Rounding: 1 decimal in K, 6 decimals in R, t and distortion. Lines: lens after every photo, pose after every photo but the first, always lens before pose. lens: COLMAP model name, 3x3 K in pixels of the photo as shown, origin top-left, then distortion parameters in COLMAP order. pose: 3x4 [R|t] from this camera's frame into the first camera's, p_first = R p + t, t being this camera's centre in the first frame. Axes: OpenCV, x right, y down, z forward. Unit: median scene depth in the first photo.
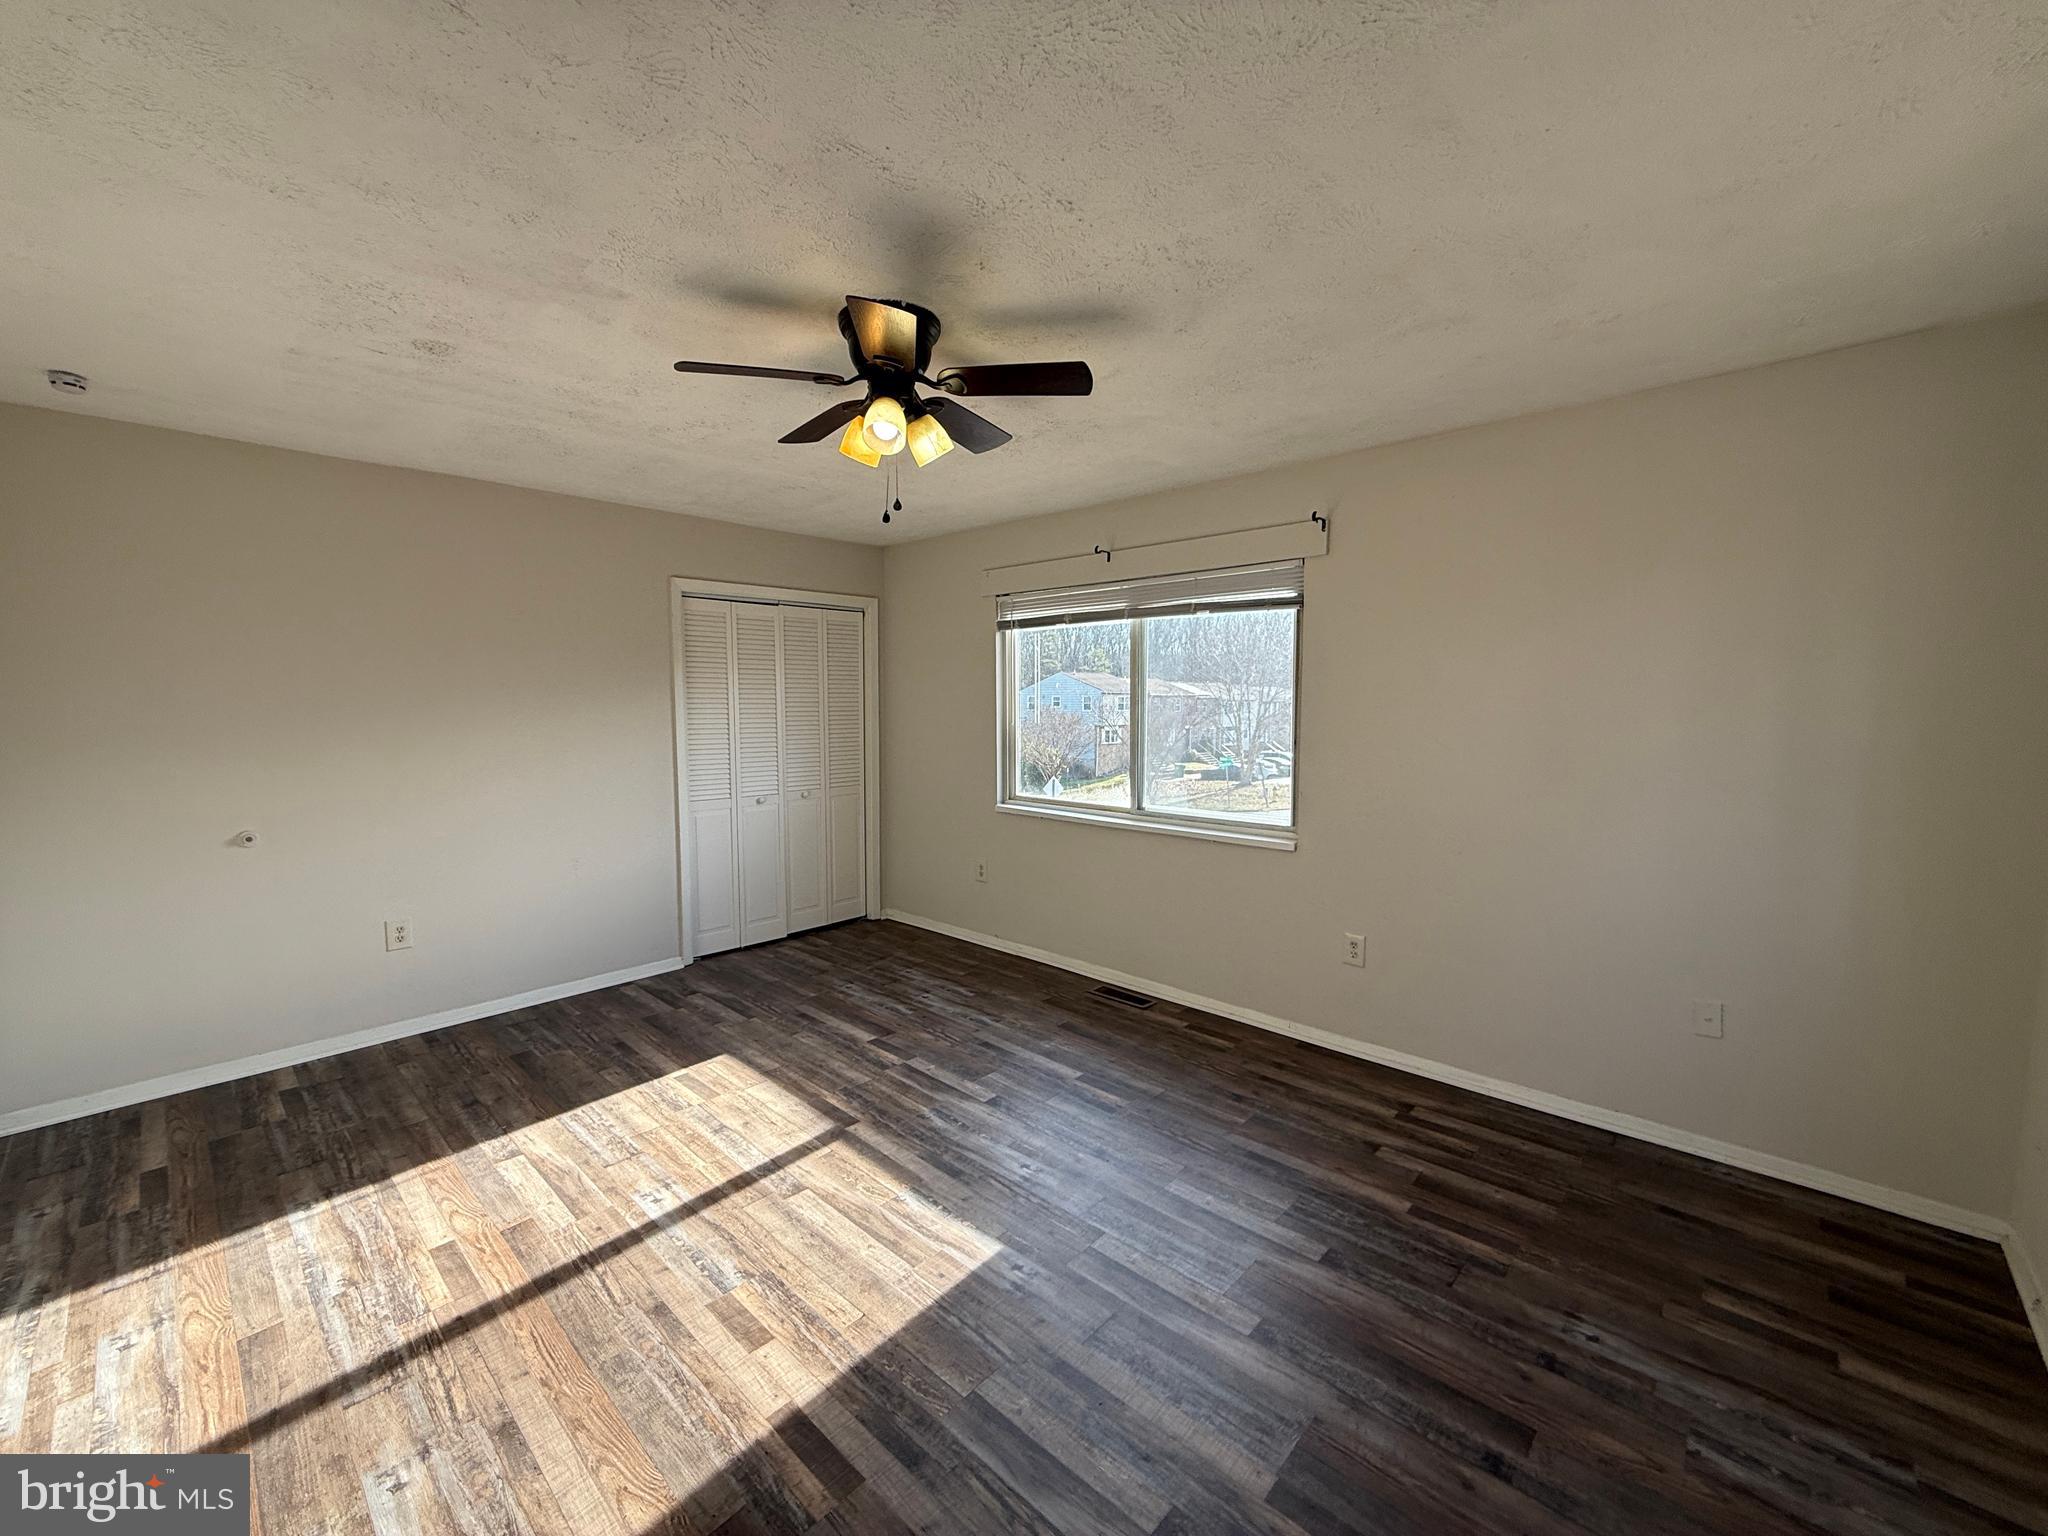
lens RADIAL K [[816.7, 0, 1016.0], [0, 816.7, 767.2], [0, 0, 1]] dist [-0.000583, 0.000010]
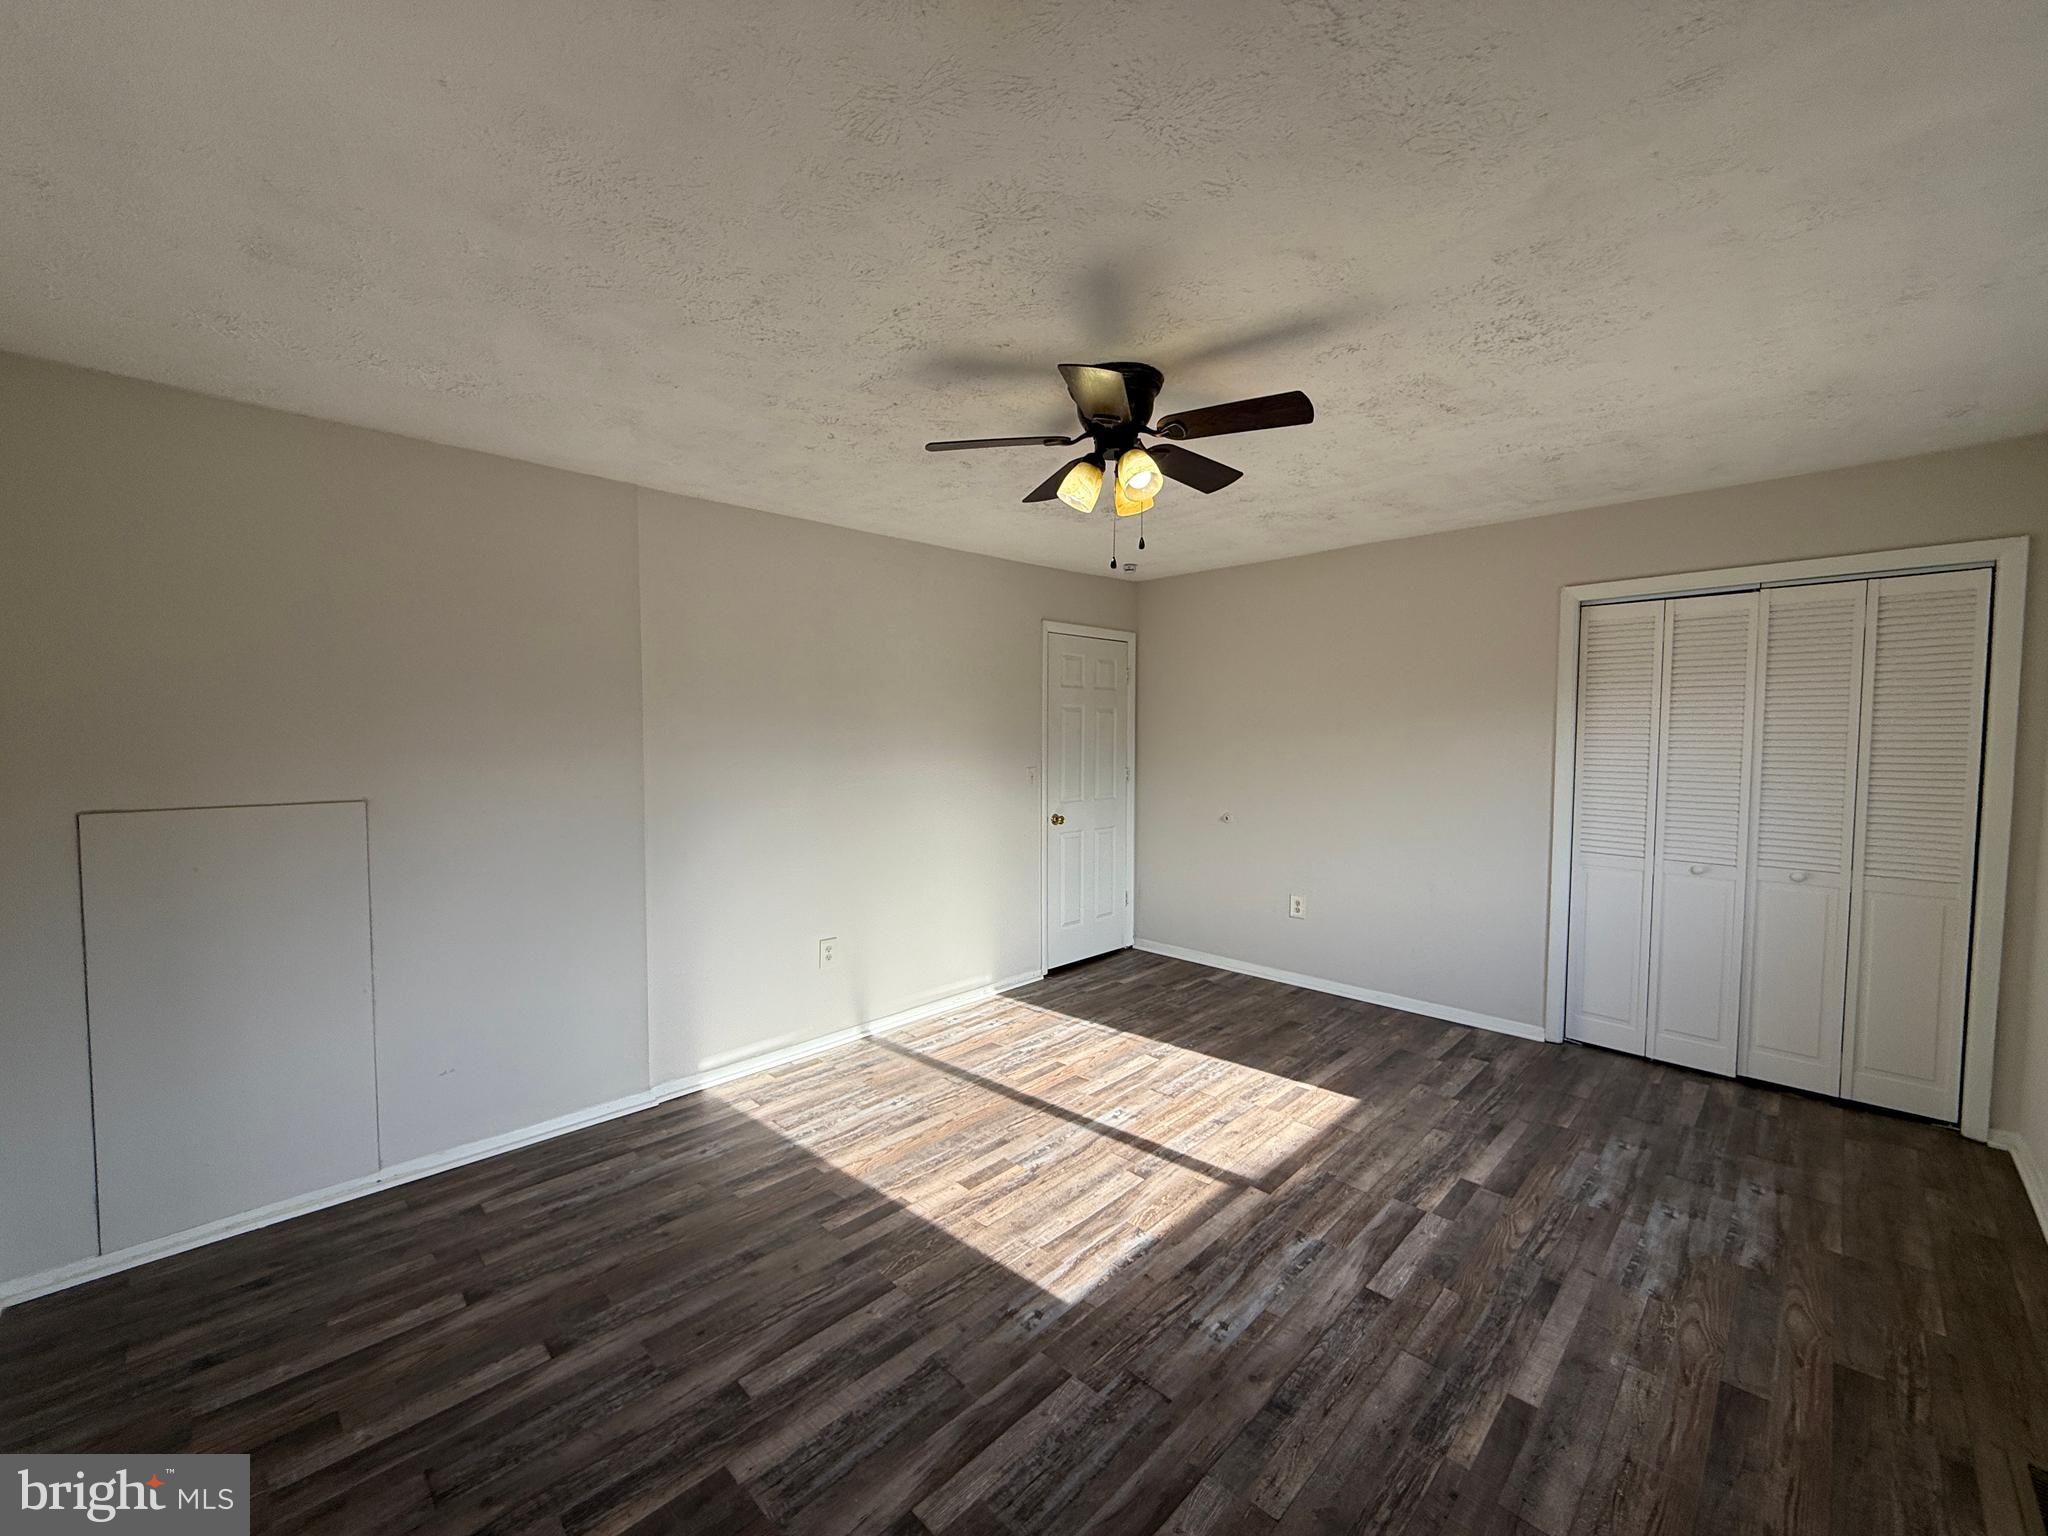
lens RADIAL K [[816.7, 0, 1021.2], [0, 816.7, 770.1], [0, 0, 1]] dist [-0.000583, 0.000010]
pose [[-0.032908, 0.052968, -0.998054, 0.724493], [-0.078142, 0.995402, 0.055404, -0.069128], [0.996399, 0.079813, -0.028617, 0.732029]]
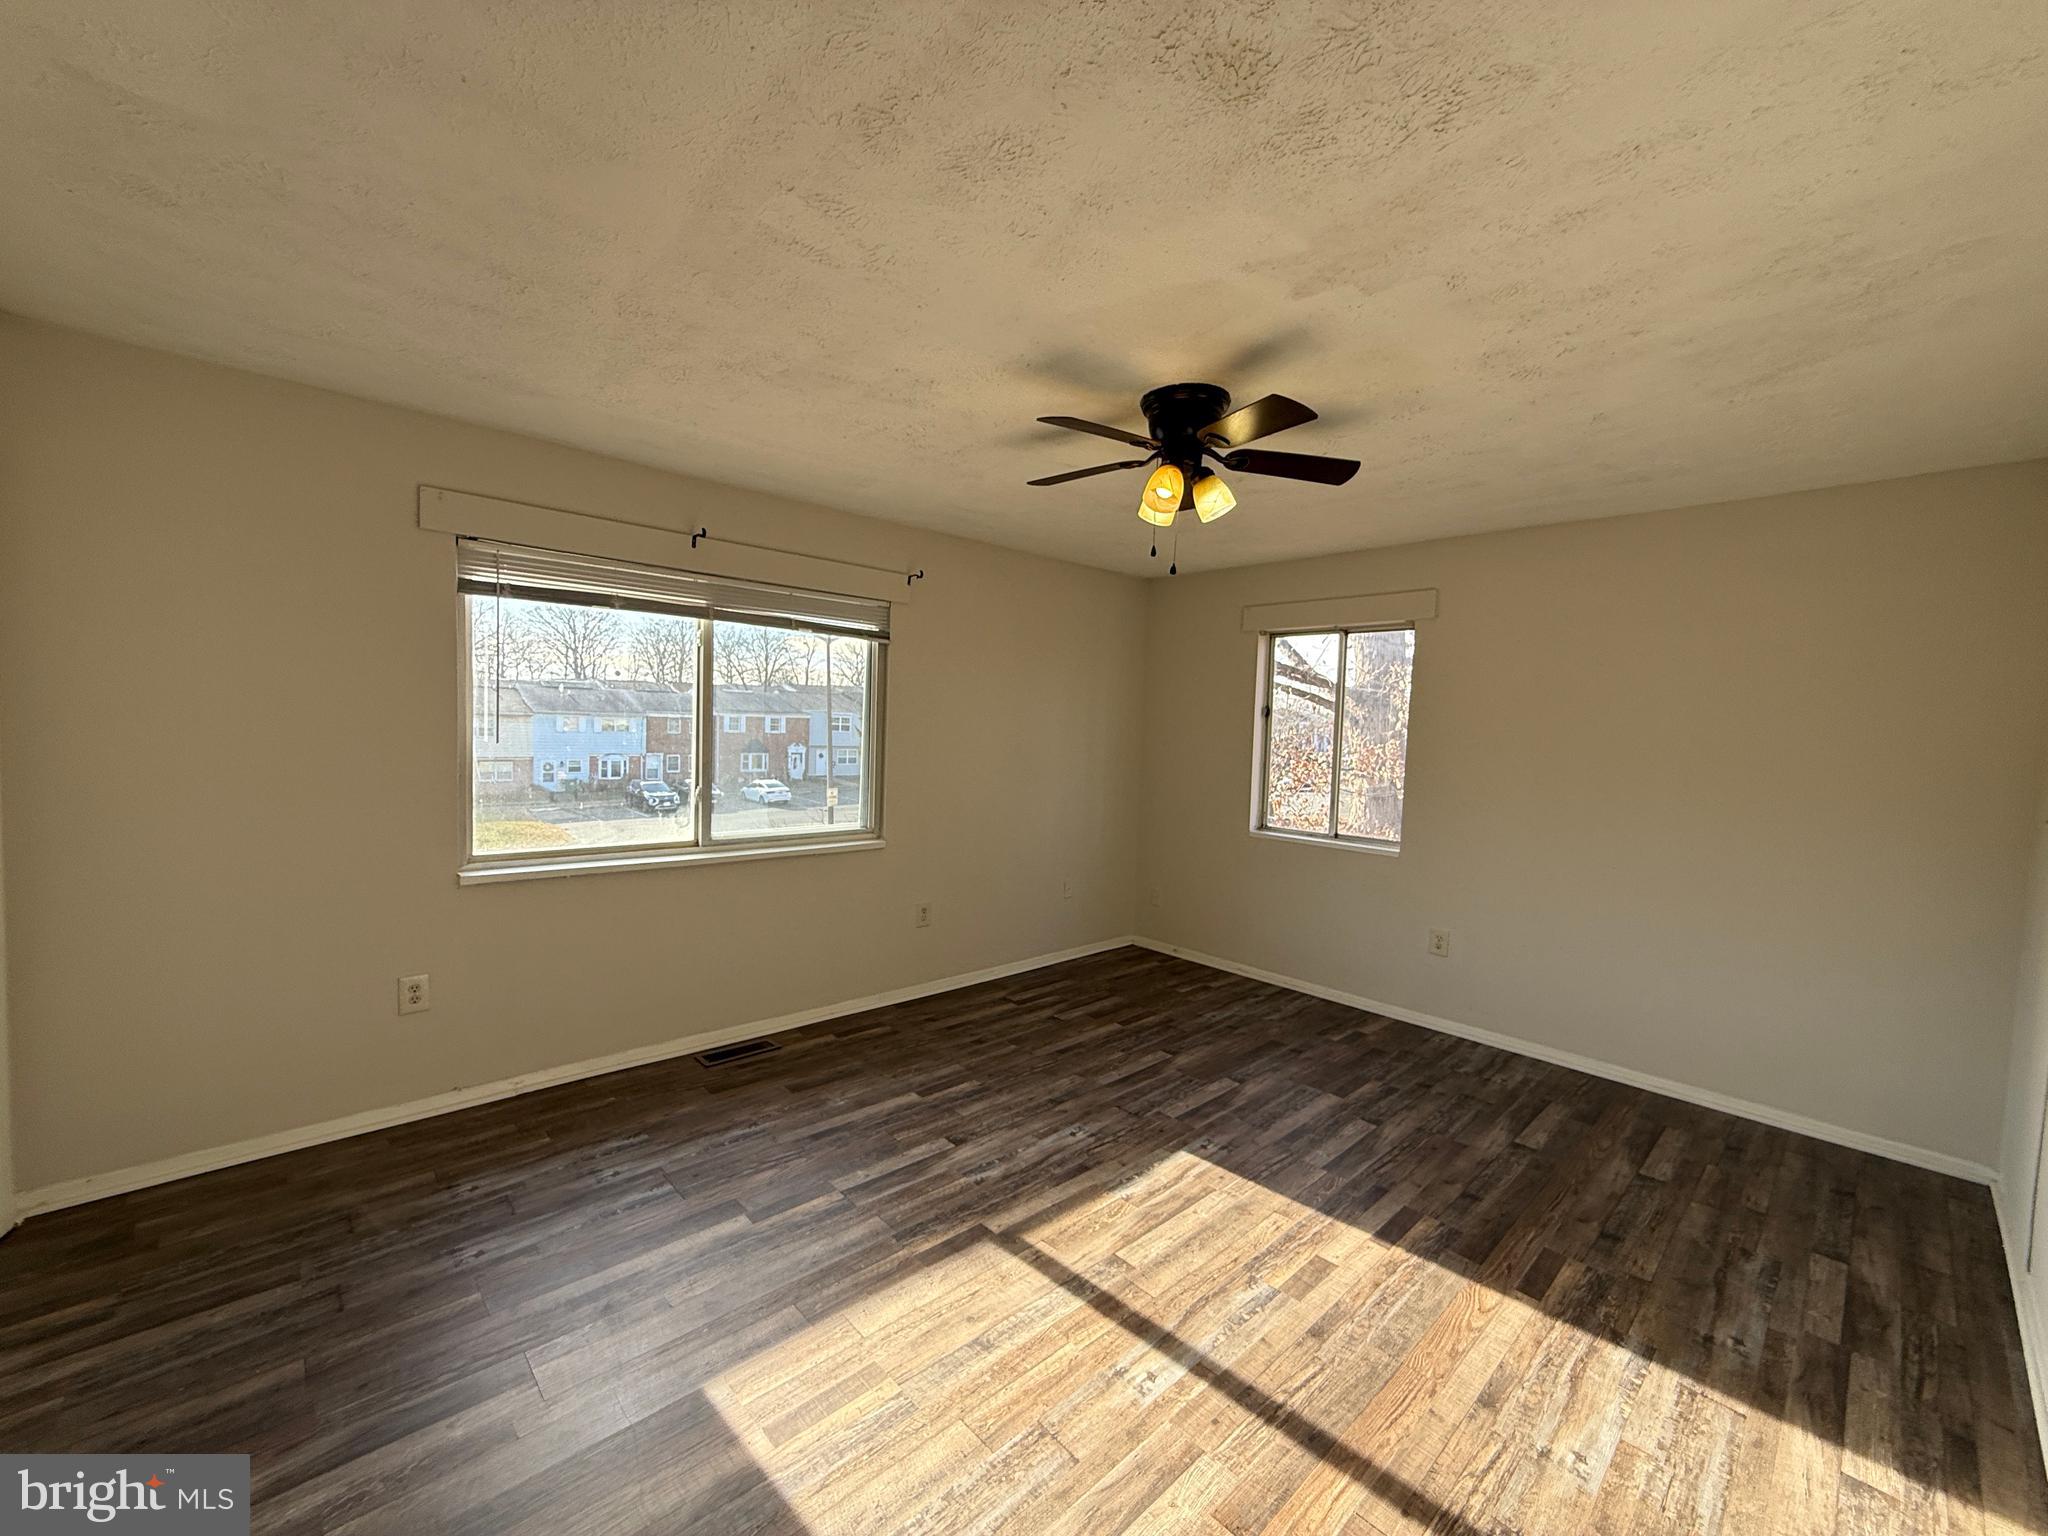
lens RADIAL K [[816.7, 0, 1018.7], [0, 816.7, 768.4], [0, 0, 1]] dist [-0.000583, 0.000010]
pose [[0.069303, -0.050232, 0.996330, -1.031581], [0.048018, 0.997742, 0.046963, -0.073503], [-0.996439, 0.044587, 0.071559, 0.906257]]
